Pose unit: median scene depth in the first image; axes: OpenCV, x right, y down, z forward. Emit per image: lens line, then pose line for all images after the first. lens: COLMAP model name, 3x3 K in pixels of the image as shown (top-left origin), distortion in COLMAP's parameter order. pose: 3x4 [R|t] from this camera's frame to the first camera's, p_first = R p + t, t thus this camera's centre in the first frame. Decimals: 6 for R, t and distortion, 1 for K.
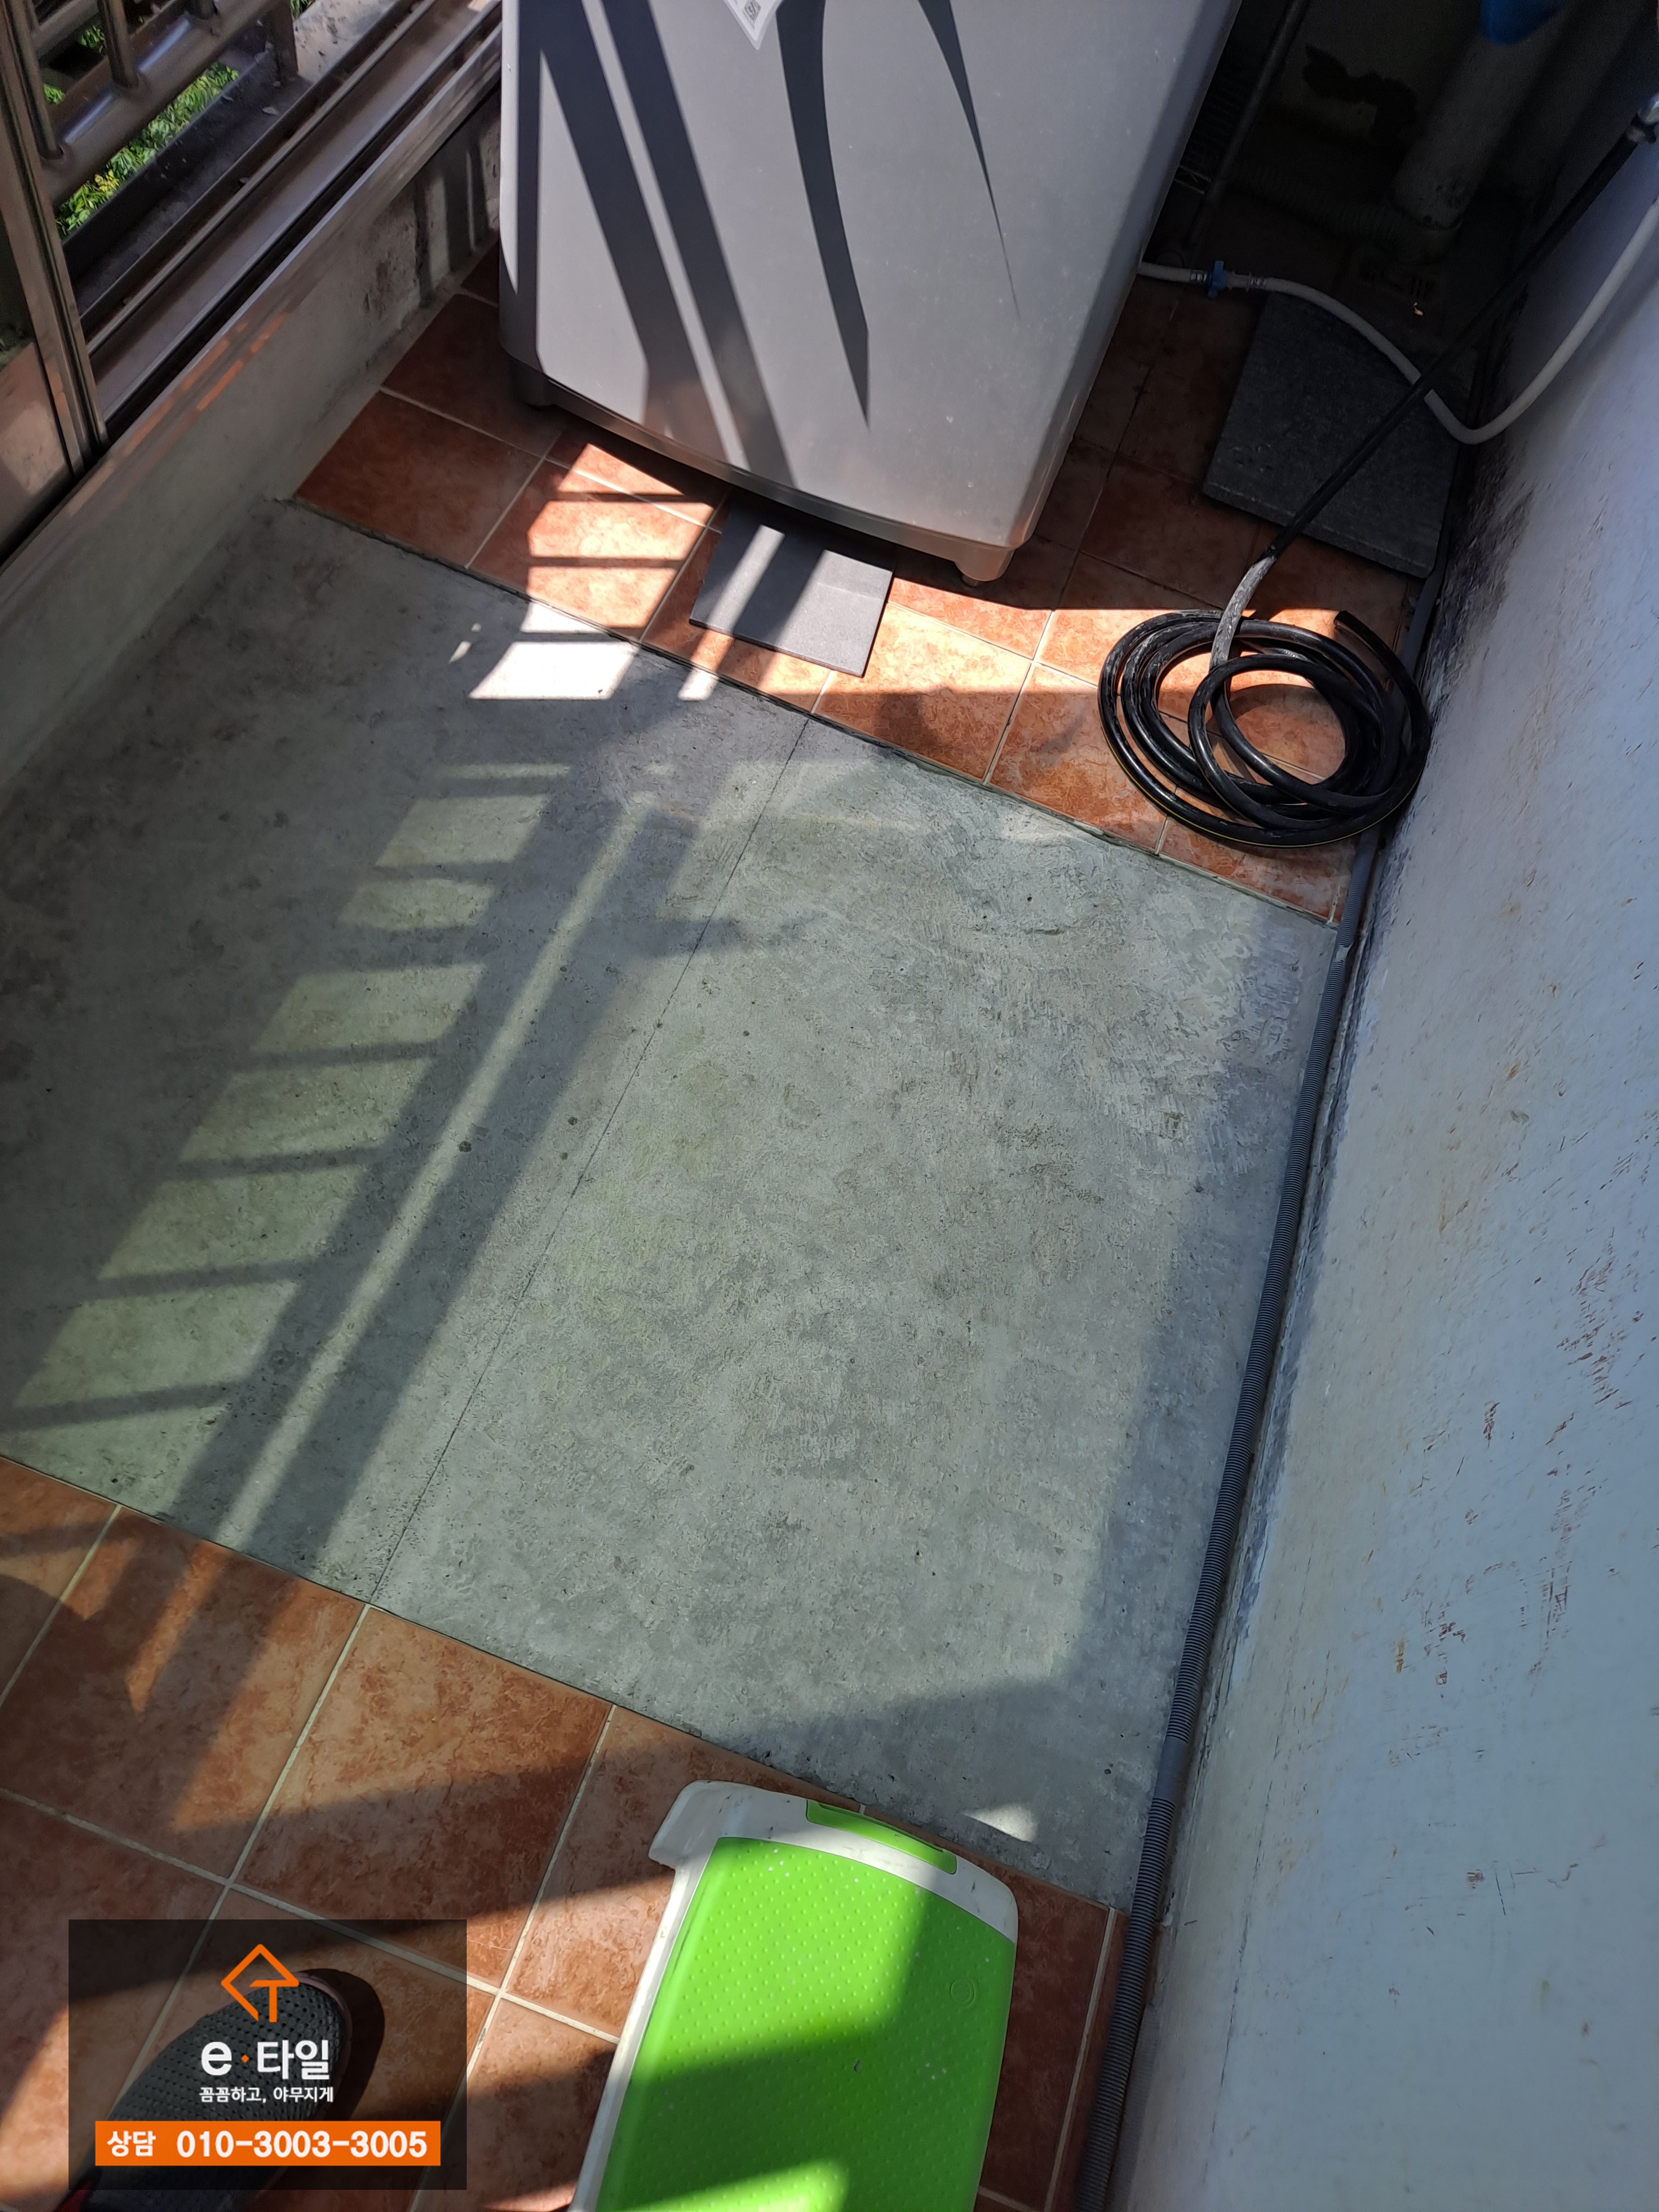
lens RADIAL K [[1612.1, 0, 828.8], [0, 1612.1, 1101.6], [0, 0, 1]] dist [0.017796, 0.007452]
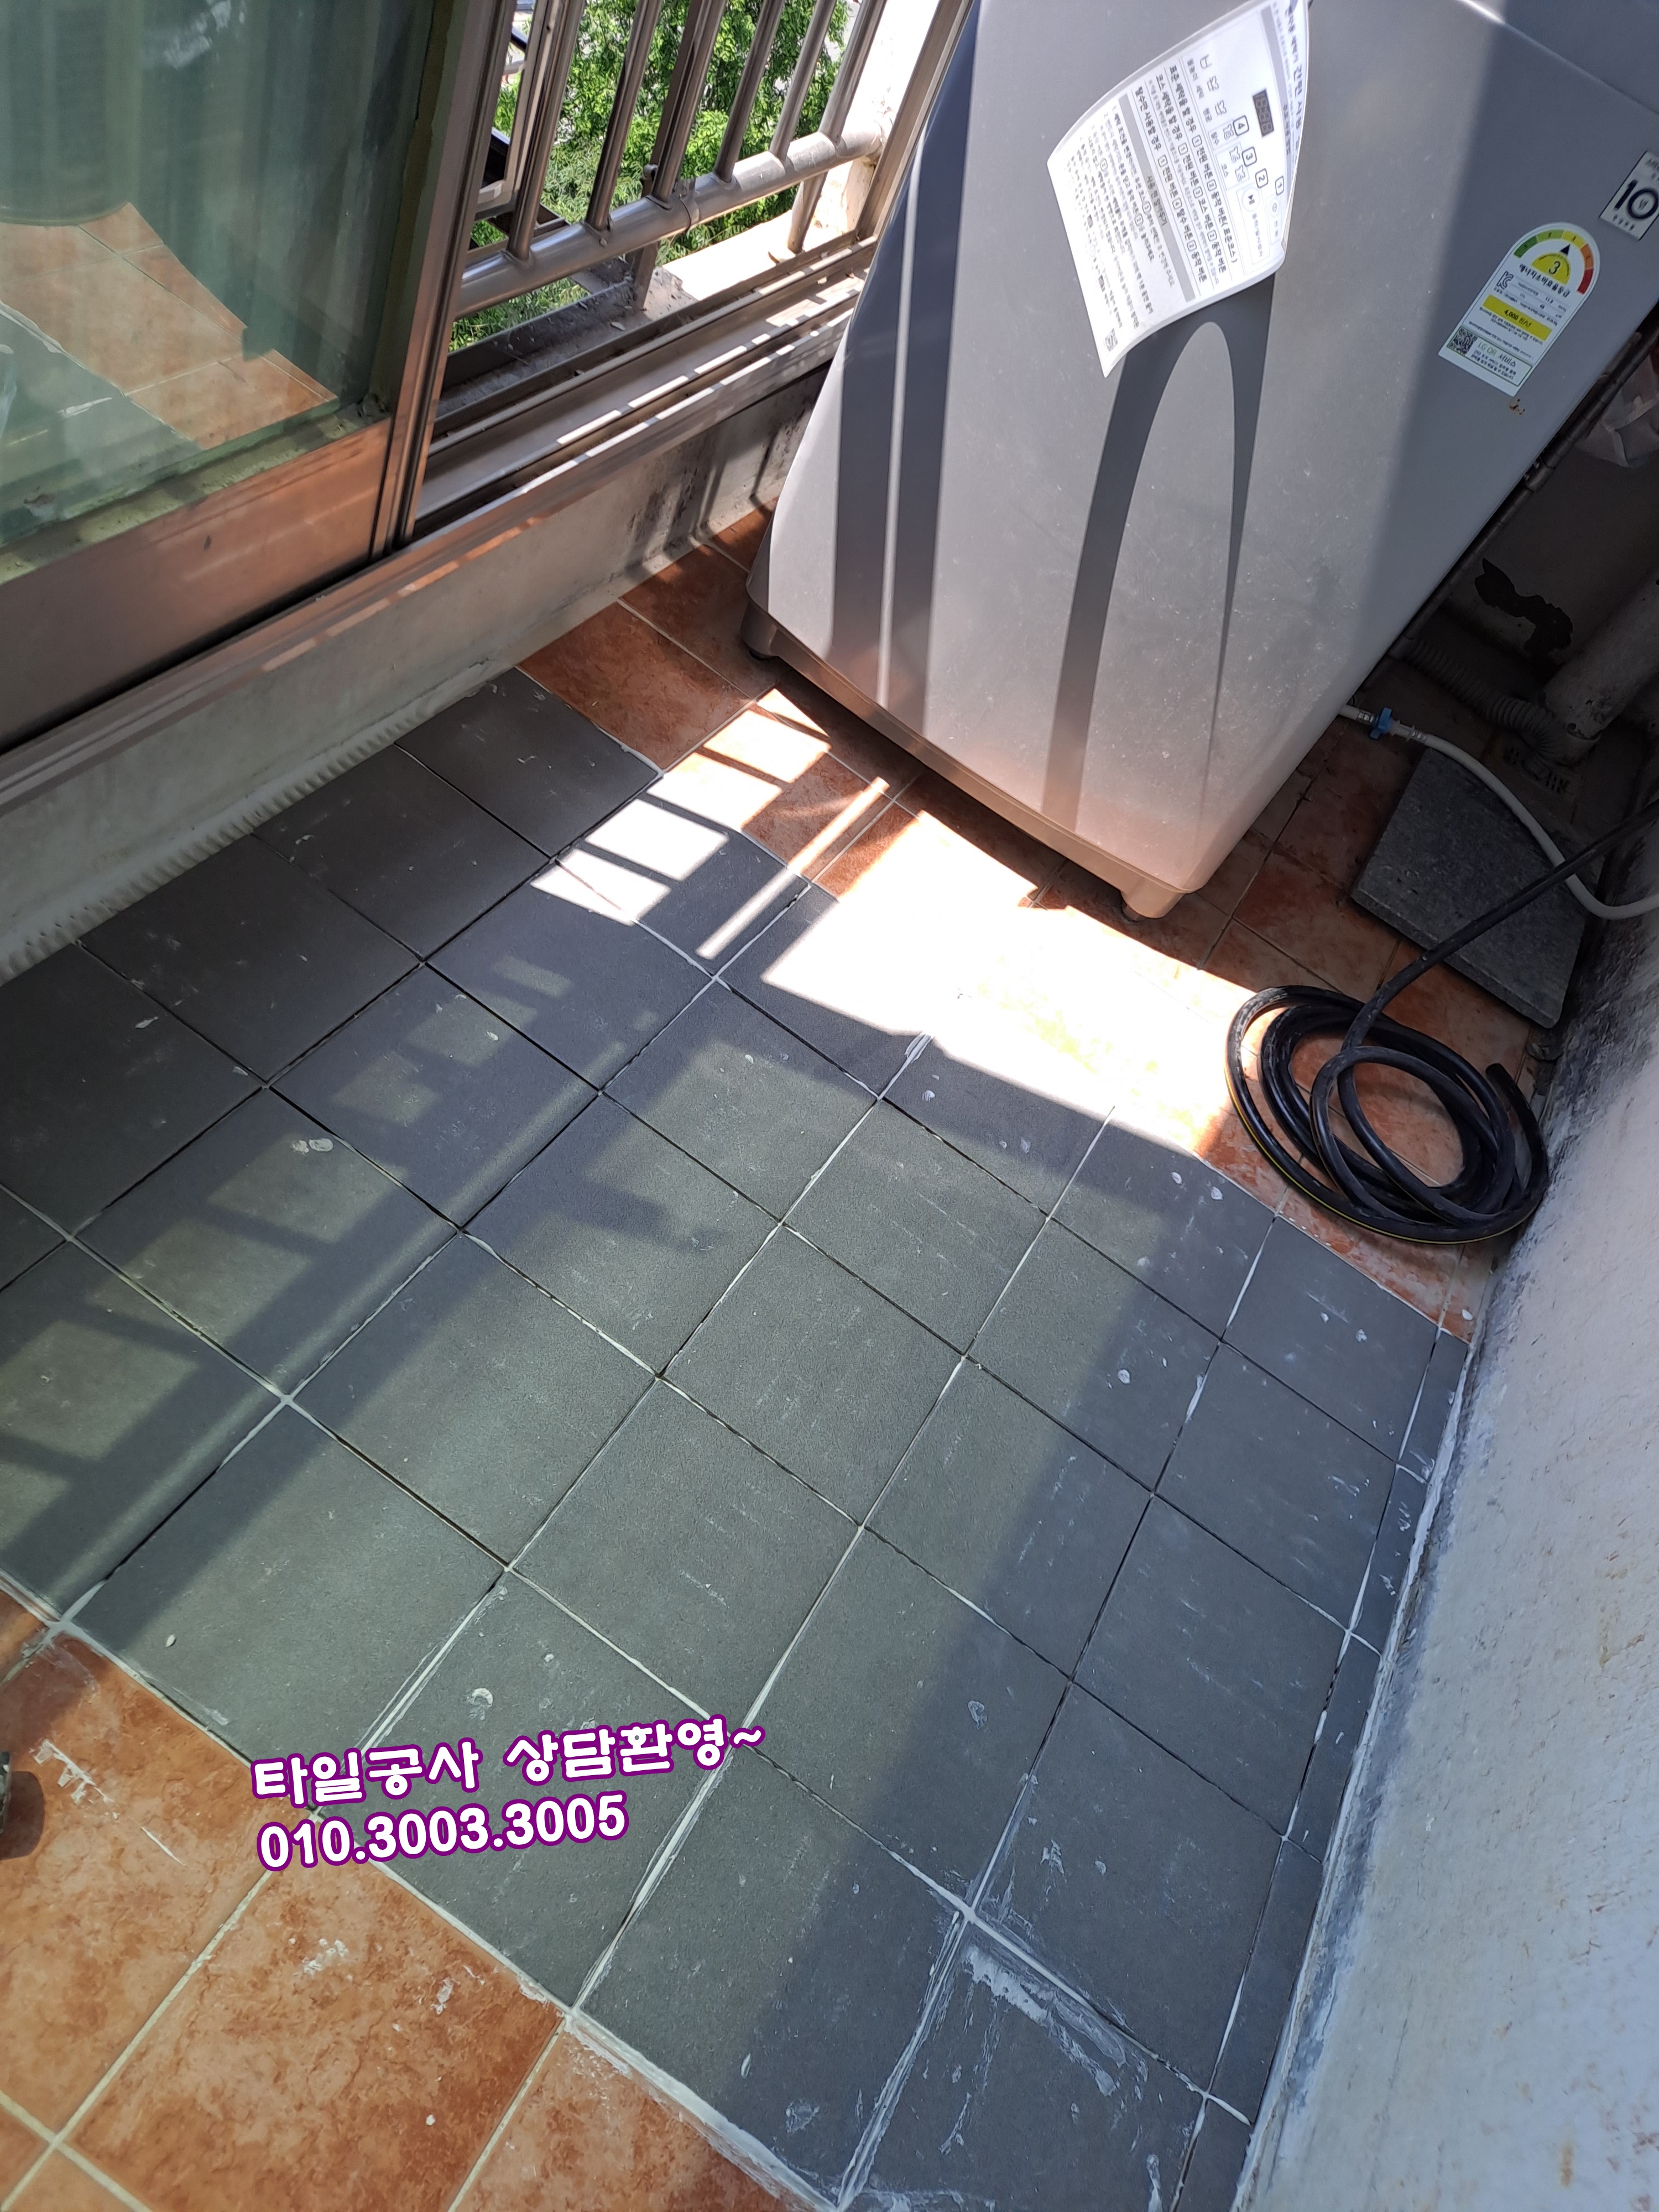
lens RADIAL K [[1612.1, 0, 830.2], [0, 1612.1, 1101.6], [0, 0, 1]] dist [0.017796, 0.007452]
pose [[0.969432, 0.244425, 0.021421, -0.120194], [-0.233845, 0.946835, -0.220954, 0.075479], [-0.074288, 0.209190, 0.975049, 0.076185]]
